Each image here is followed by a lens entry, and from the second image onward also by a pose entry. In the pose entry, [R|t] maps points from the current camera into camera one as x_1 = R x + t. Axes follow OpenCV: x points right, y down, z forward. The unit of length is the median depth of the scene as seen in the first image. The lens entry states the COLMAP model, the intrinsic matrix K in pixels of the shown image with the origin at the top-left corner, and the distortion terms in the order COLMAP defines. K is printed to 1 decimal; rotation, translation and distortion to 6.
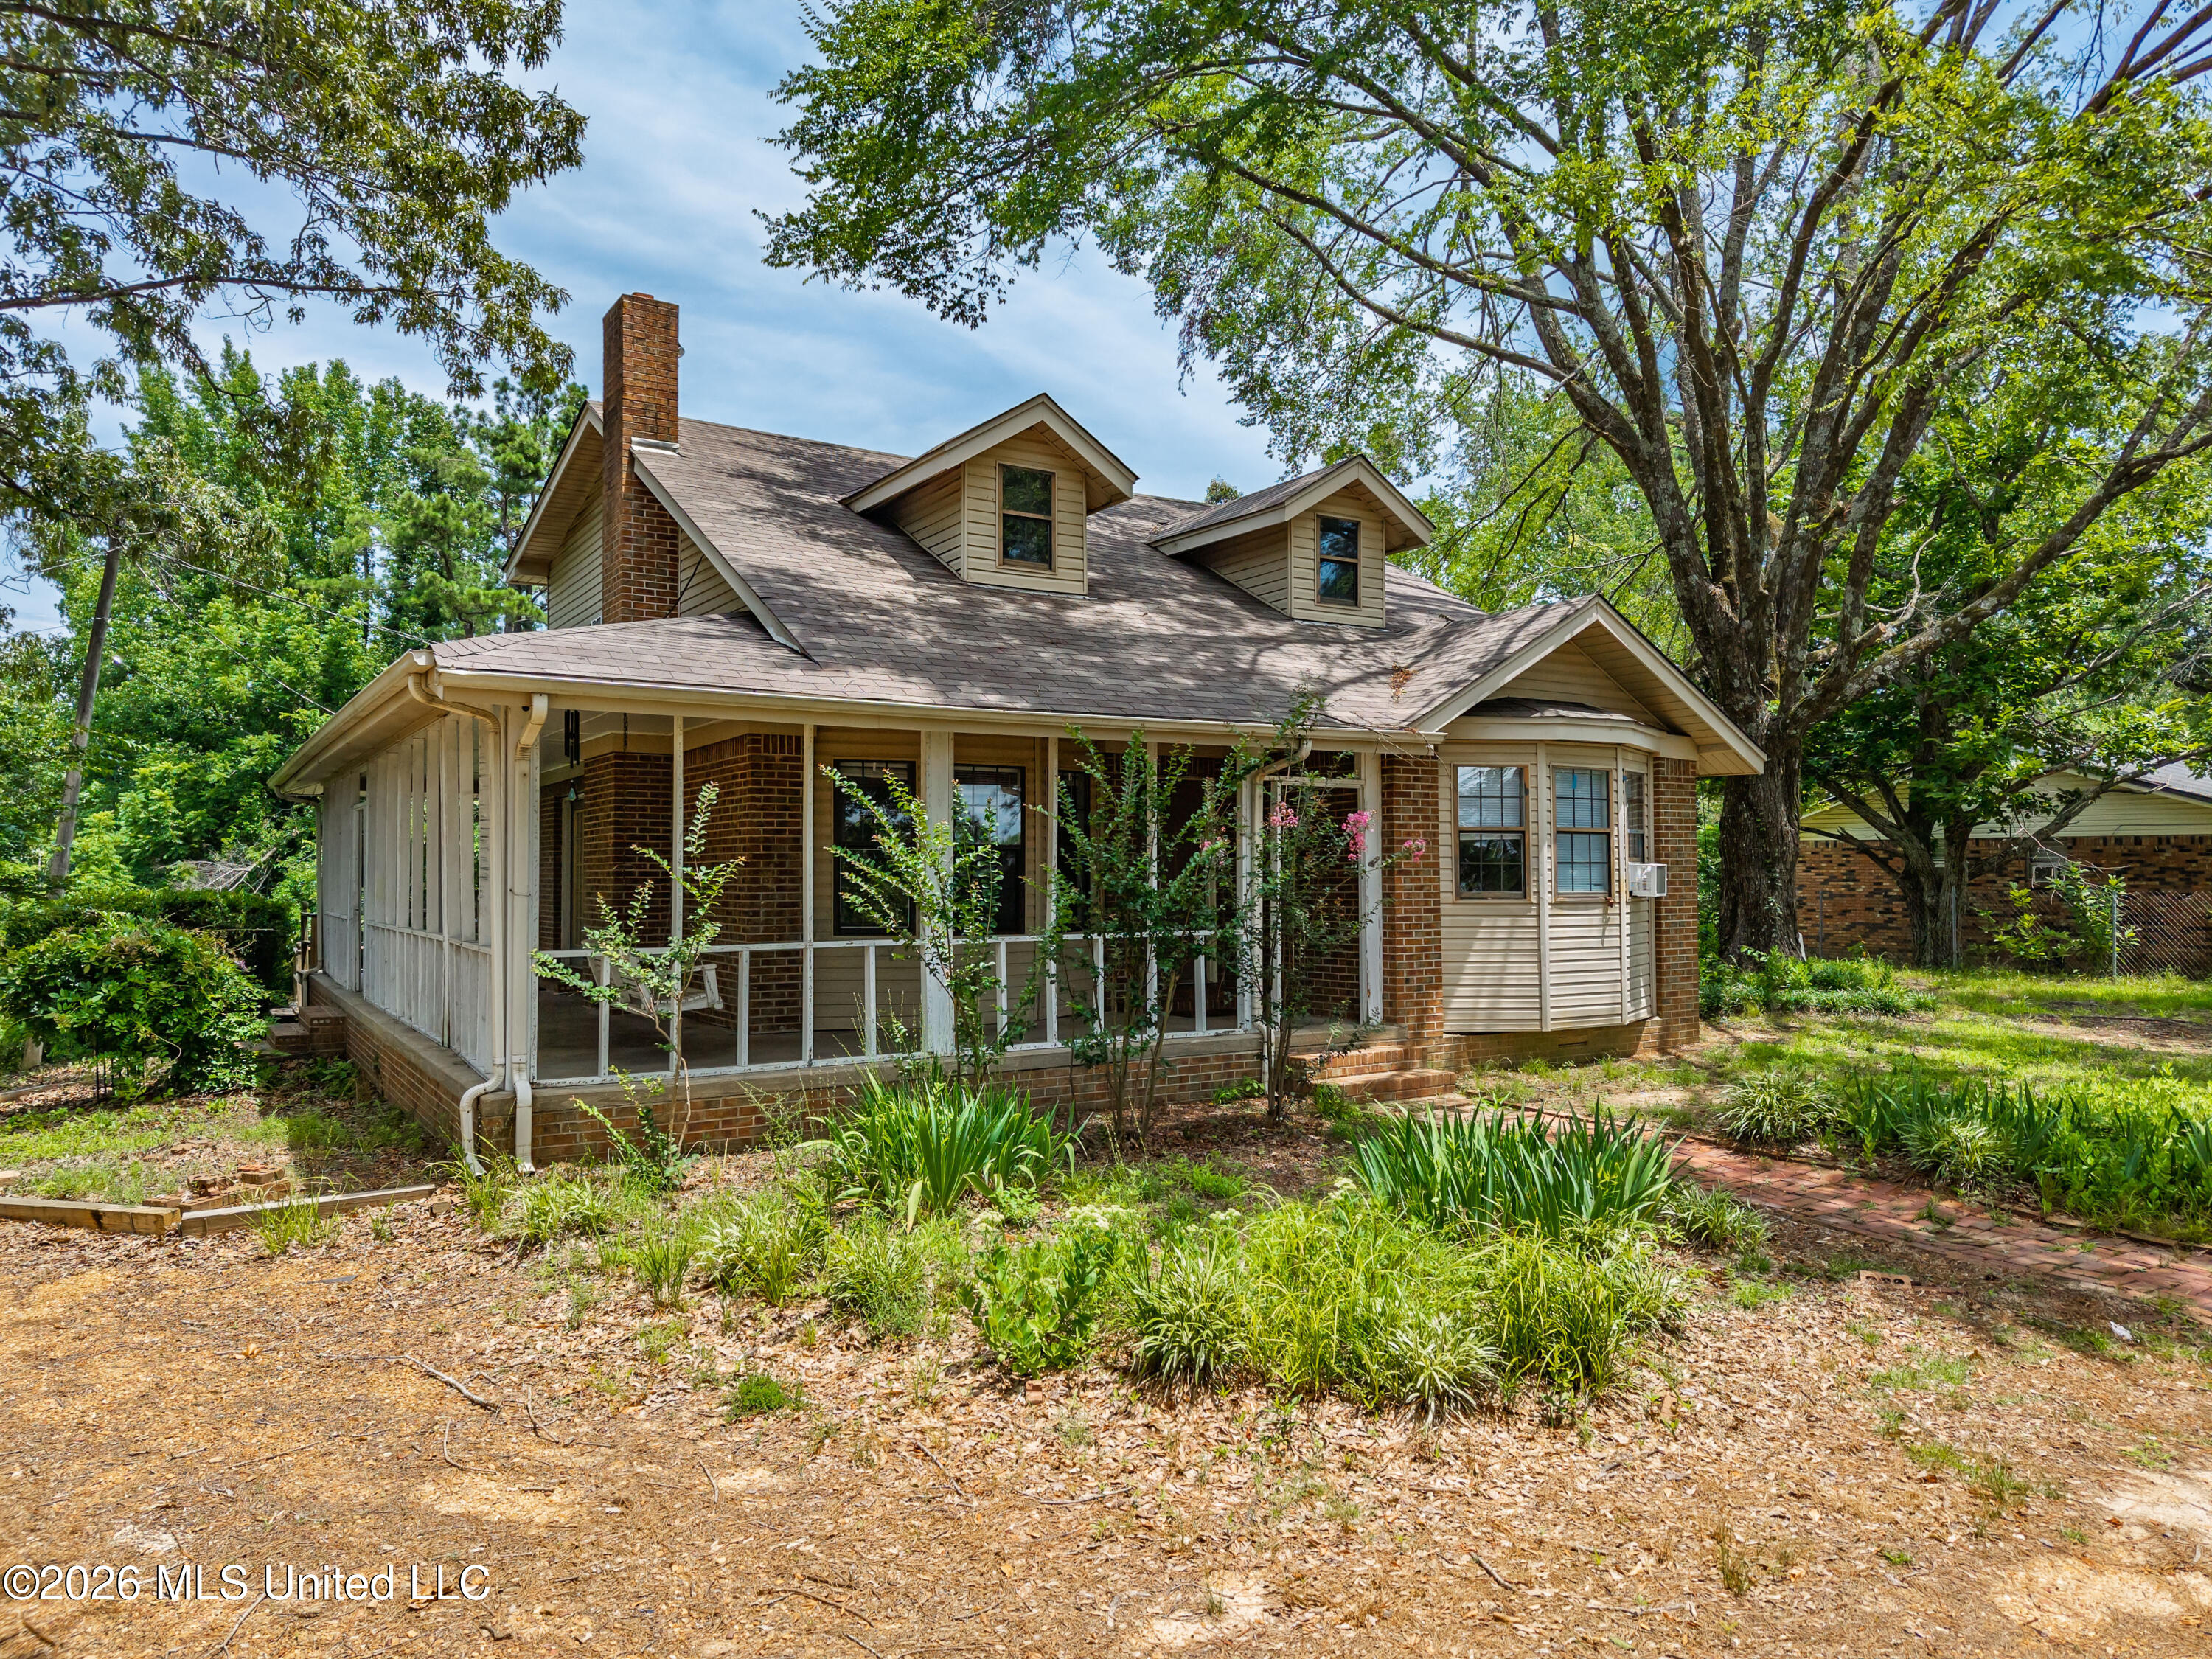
lens RADIAL K [[1507.1, 0, 1110.0], [0, 1507.1, 836.3], [0, 0, 1]] dist [0.019780, -0.015664]
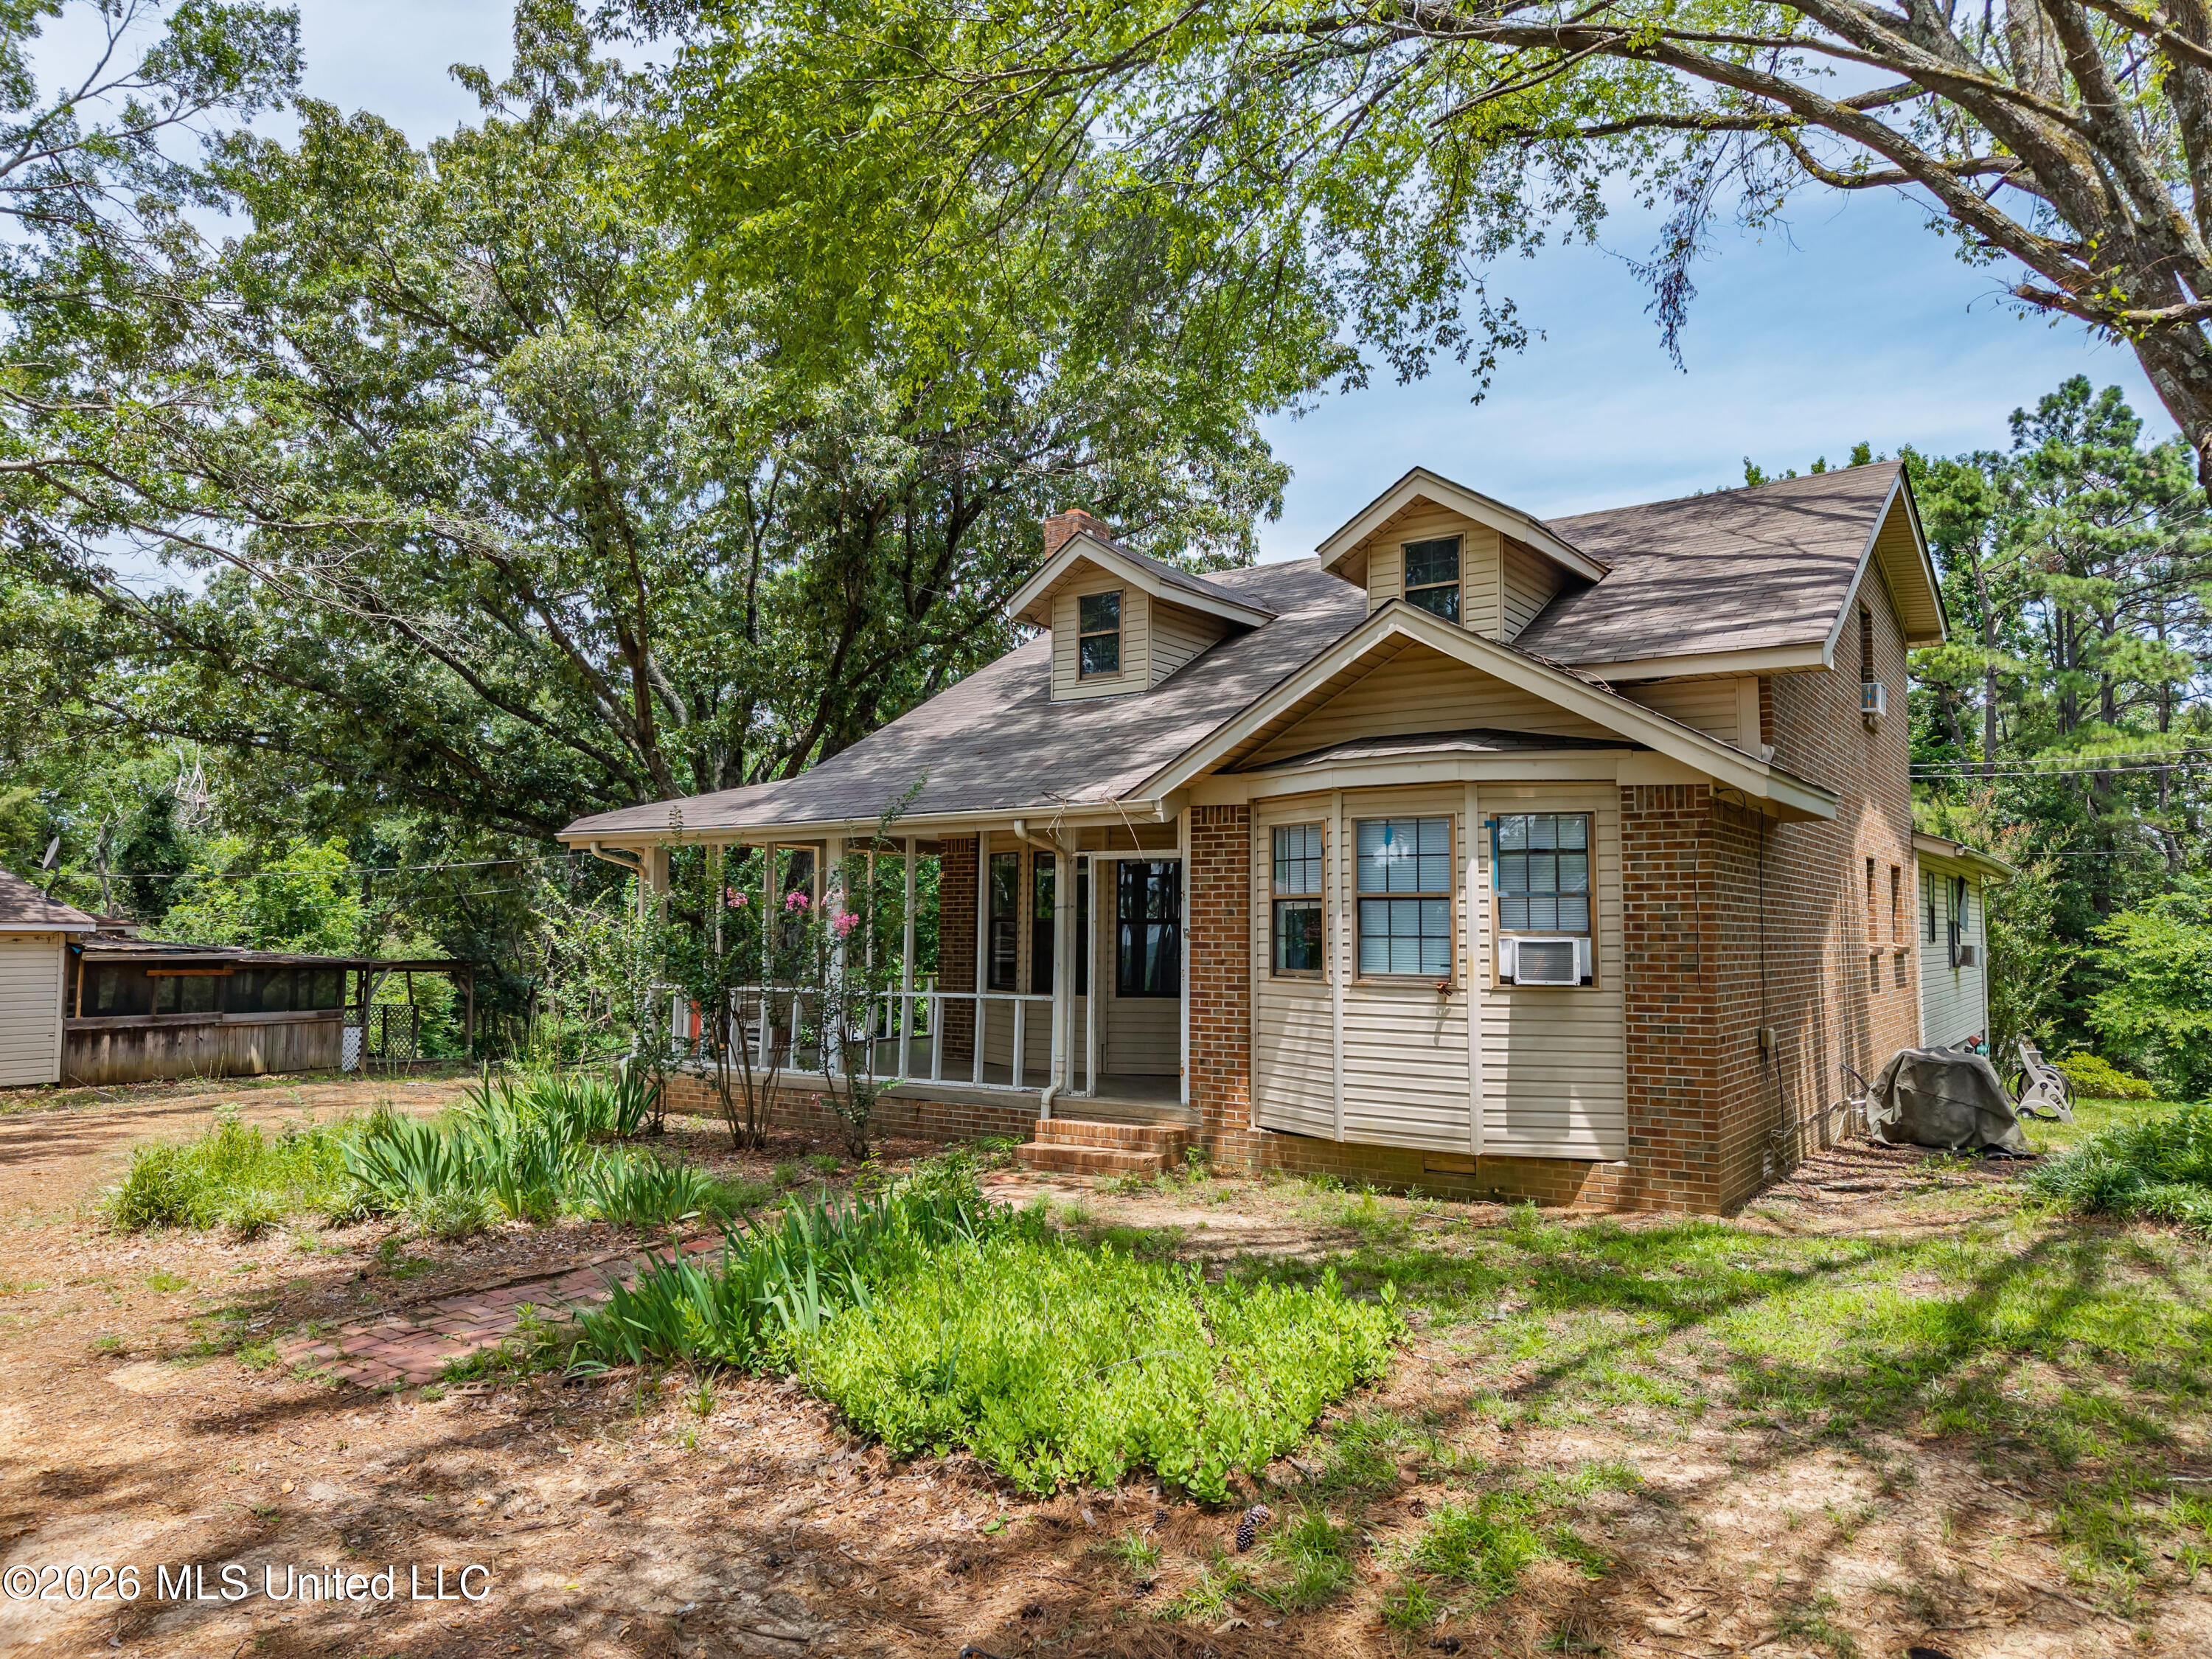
lens RADIAL K [[1507.1, 0, 1110.9], [0, 1507.1, 823.4], [0, 0, 1]] dist [0.019780, -0.015664]
pose [[0.385966, -0.066104, -0.920141, 1.011246], [0.000572, 0.997446, -0.071418, 0.015676], [0.922513, 0.027038, 0.385018, 0.569962]]
